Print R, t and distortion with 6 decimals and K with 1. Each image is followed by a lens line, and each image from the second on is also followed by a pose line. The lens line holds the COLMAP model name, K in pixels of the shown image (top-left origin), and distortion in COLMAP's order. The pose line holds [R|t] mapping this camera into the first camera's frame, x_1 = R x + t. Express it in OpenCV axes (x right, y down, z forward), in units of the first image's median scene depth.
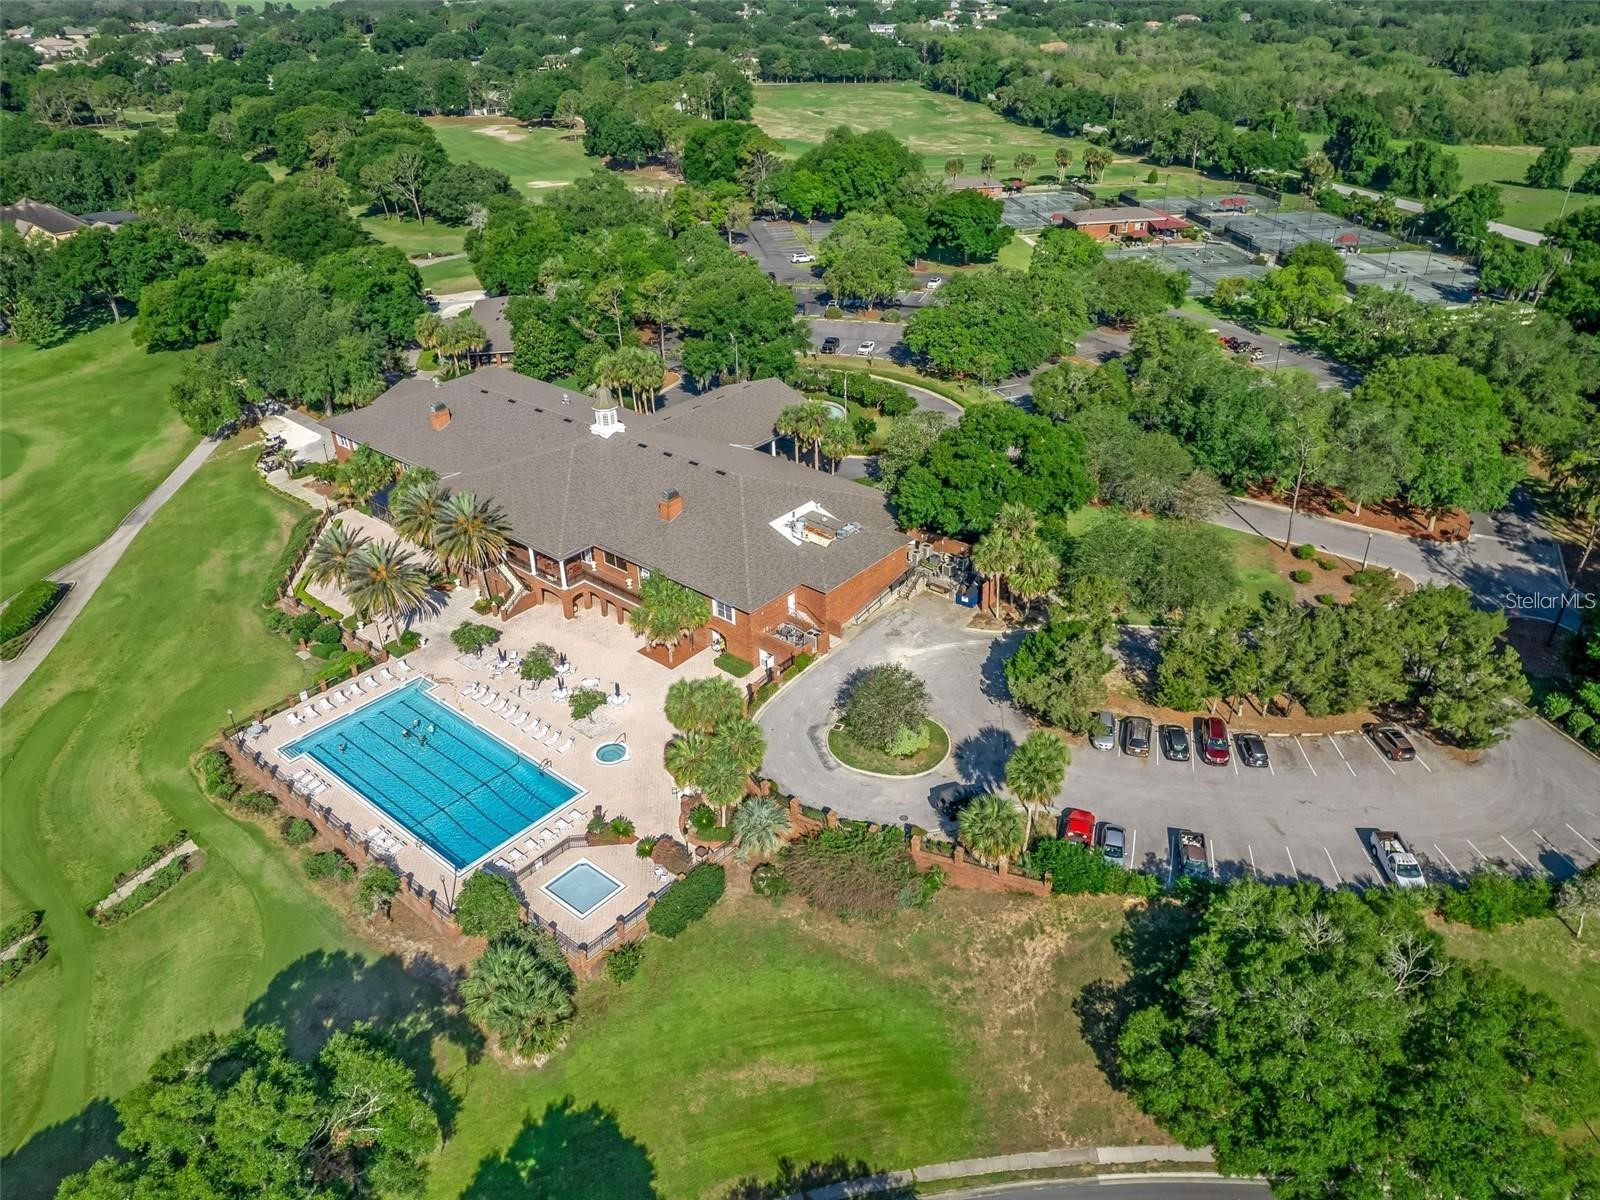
lens RADIAL K [[1162.6, 0, 812.9], [0, 1162.6, 600.6], [0, 0, 1]] dist [-0.041517, 0.072660]
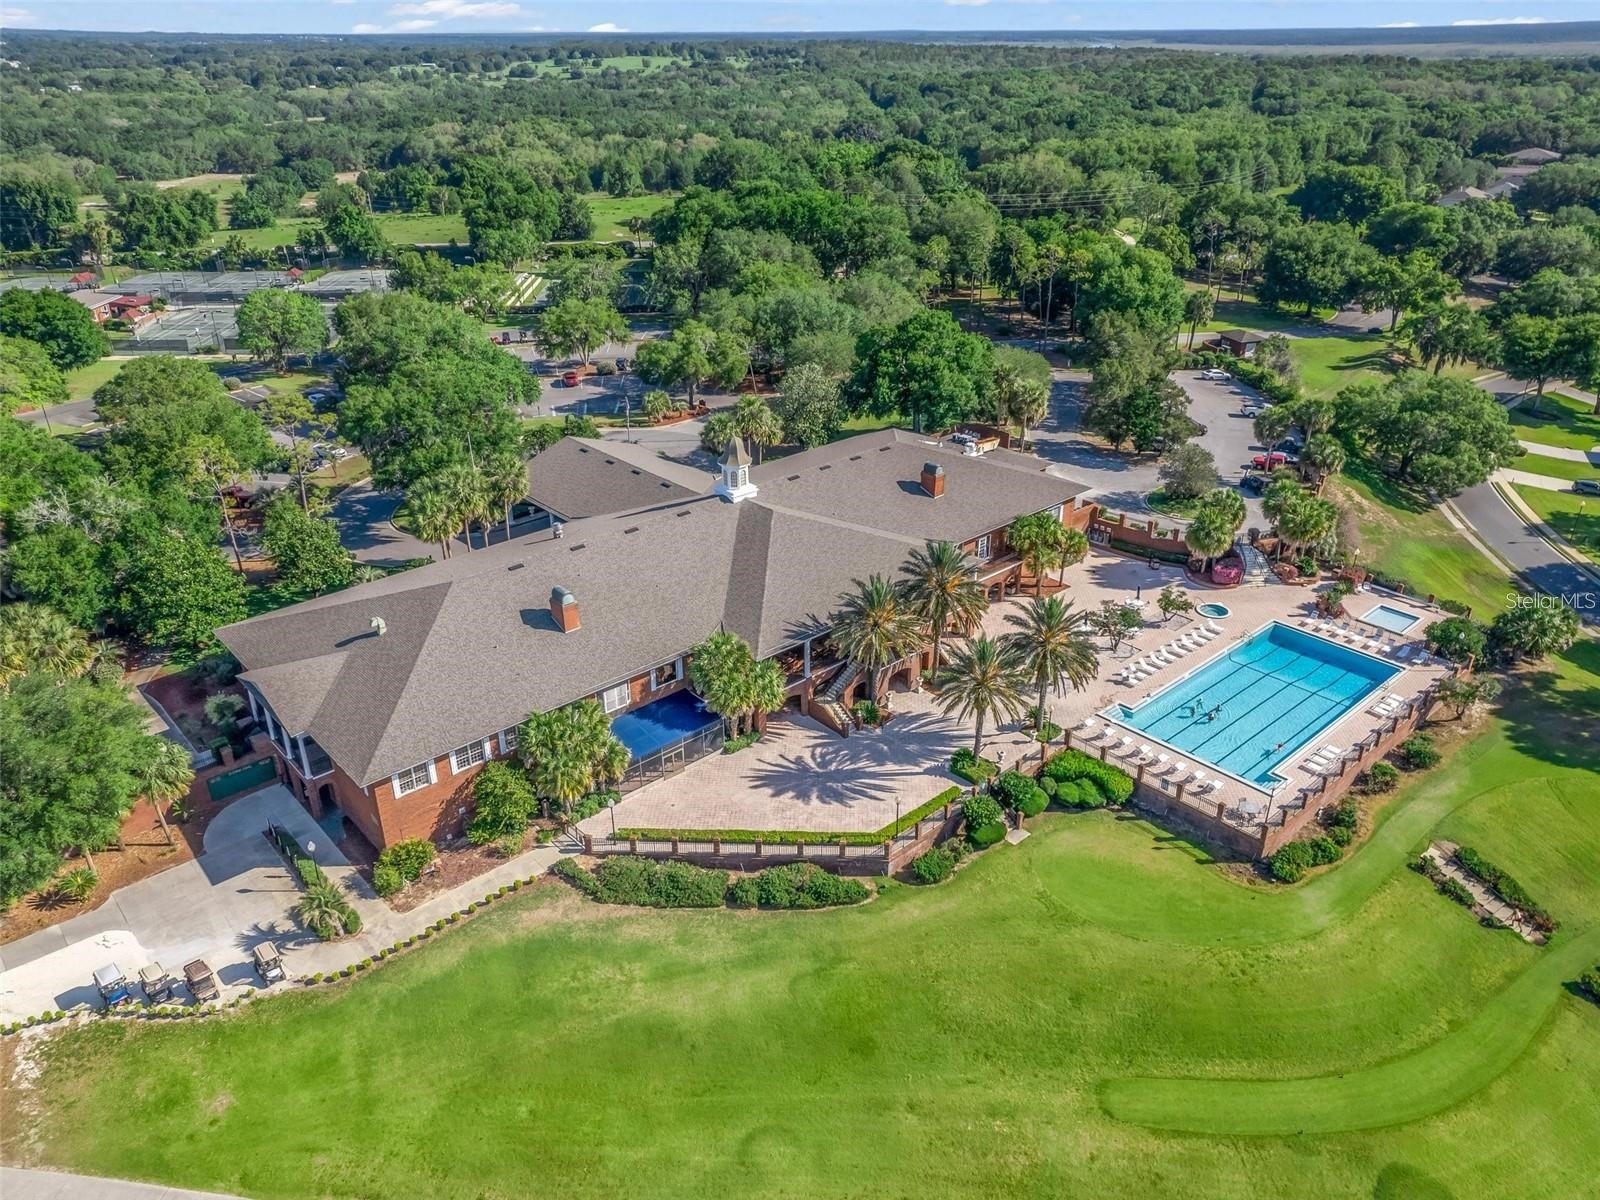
lens RADIAL K [[1162.6, 0, 812.9], [0, 1162.6, 600.6], [0, 0, 1]] dist [-0.041517, 0.072660]
pose [[0.119841, -0.421993, 0.898643, -1.043993], [0.493664, 0.810660, 0.314843, -0.356146], [-0.861356, 0.405897, 0.305473, 0.859444]]
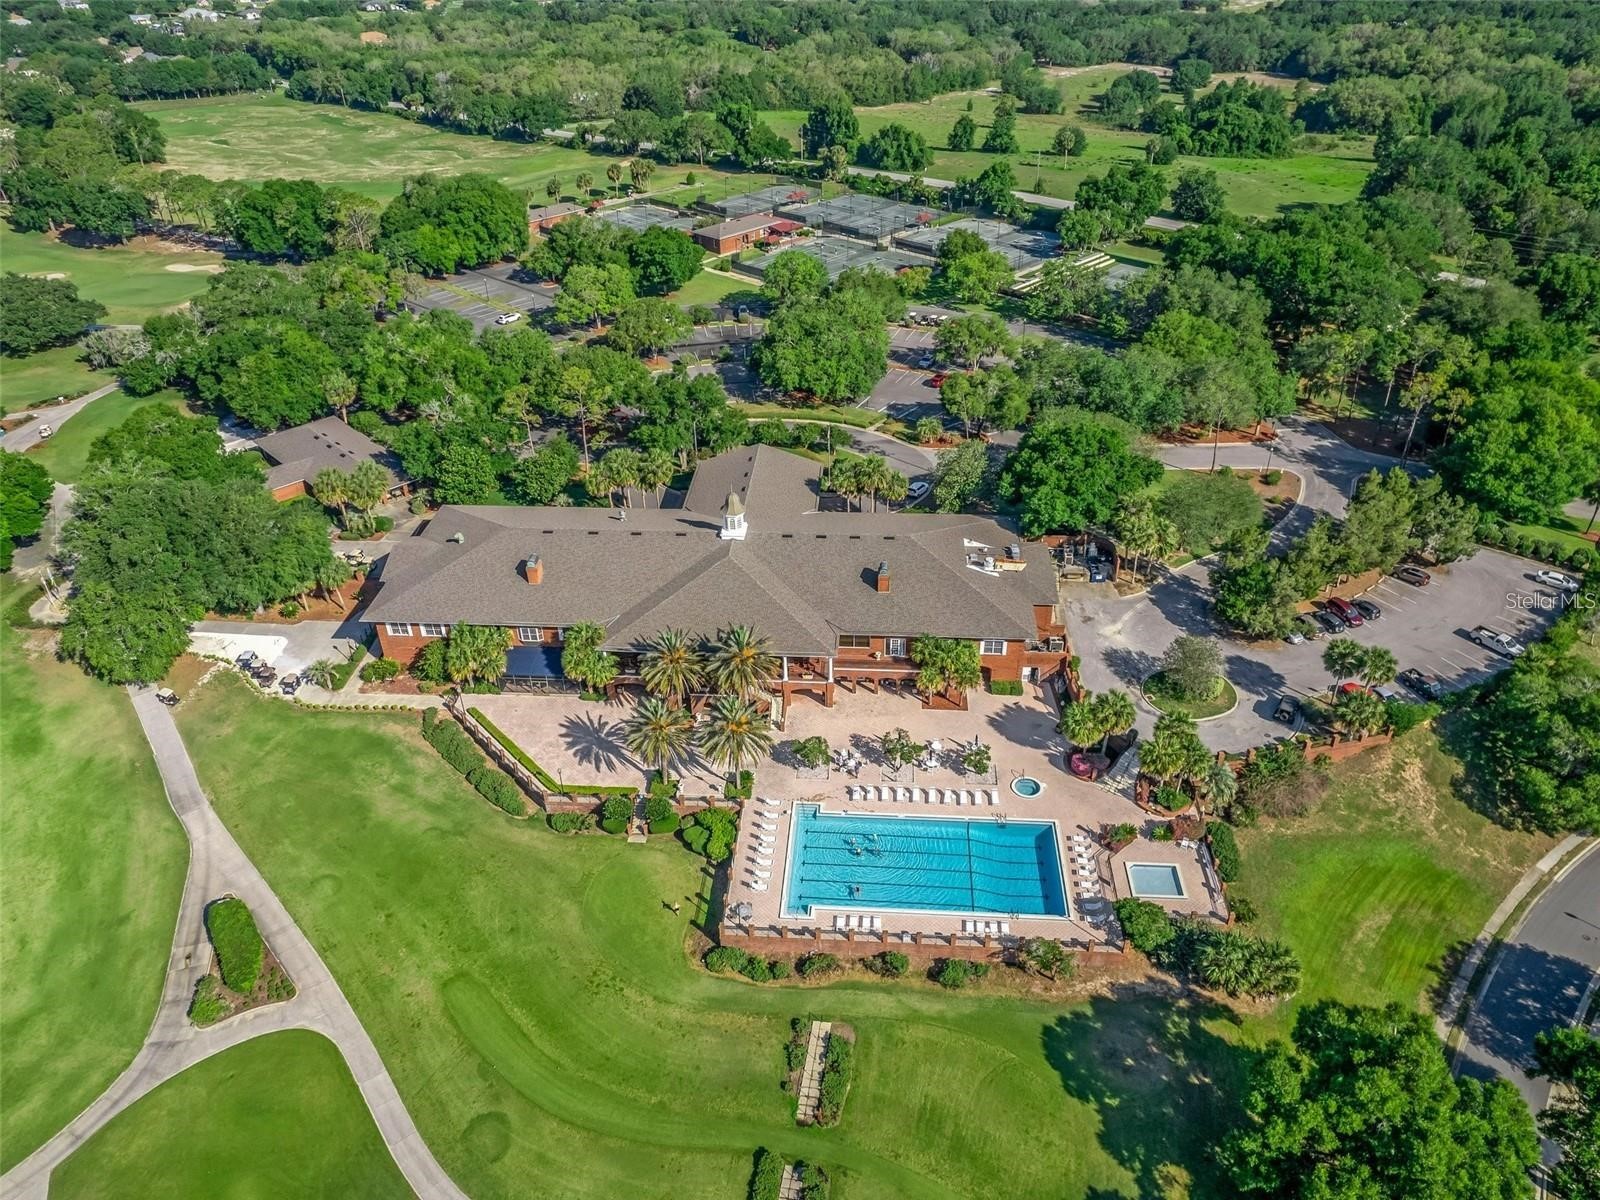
lens RADIAL K [[1162.6, 0, 812.9], [0, 1162.6, 600.6], [0, 0, 1]] dist [-0.041517, 0.072660]
pose [[0.801699, -0.313711, 0.508787, -0.769630], [0.296948, 0.947763, 0.116475, -0.216643], [-0.518749, 0.057706, 0.852977, 0.085516]]
